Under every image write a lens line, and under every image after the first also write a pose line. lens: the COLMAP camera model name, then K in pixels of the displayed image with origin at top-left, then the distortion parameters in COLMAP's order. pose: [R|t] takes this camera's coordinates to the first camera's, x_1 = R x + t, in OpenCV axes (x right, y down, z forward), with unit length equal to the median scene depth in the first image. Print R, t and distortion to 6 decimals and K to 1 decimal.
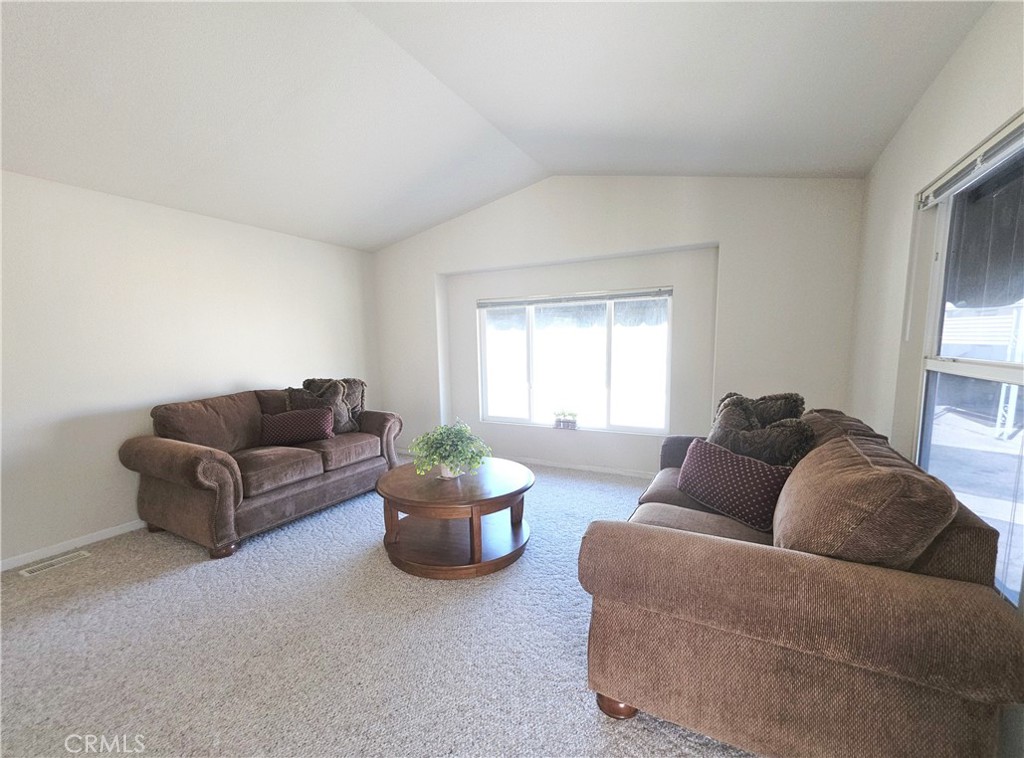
lens RADIAL K [[440.4, 0, 509.2], [0, 440.4, 403.3], [0, 0, 1]] dist [0.000740, 0.000121]
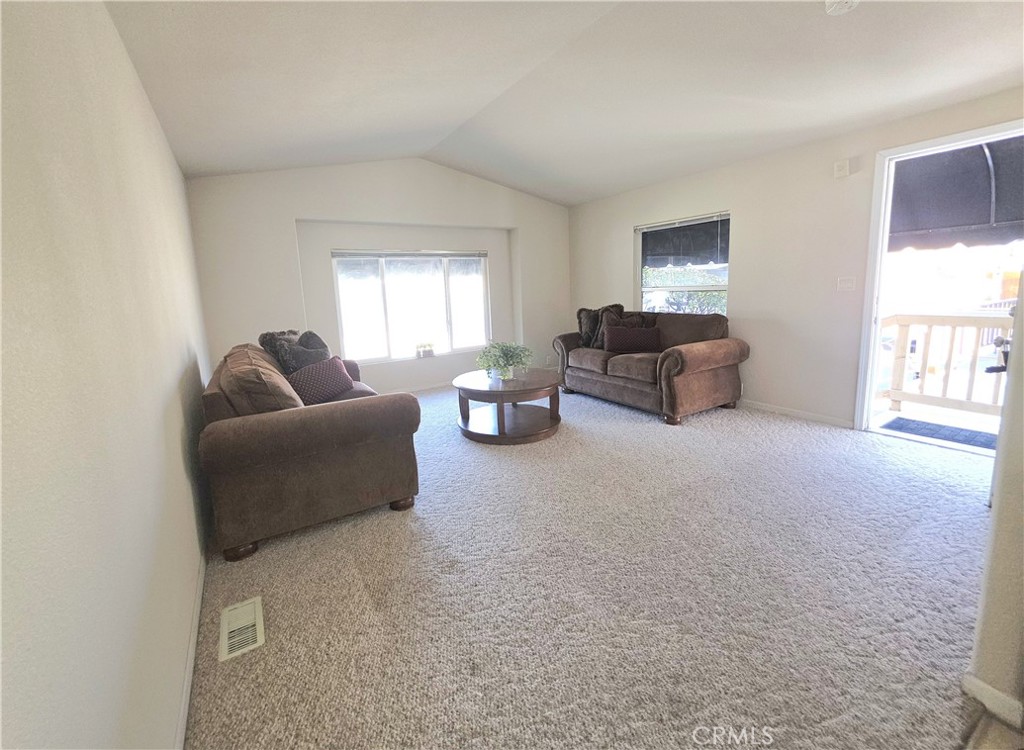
lens RADIAL K [[421.0, 0, 498.0], [0, 421.0, 350.4], [0, 0, 1]] dist [-0.000766, -0.000360]
pose [[0.497953, -0.130082, 0.857392, -0.811206], [0.149304, 0.986782, 0.063001, -0.007874], [-0.854255, 0.096641, 0.510793, 0.211083]]
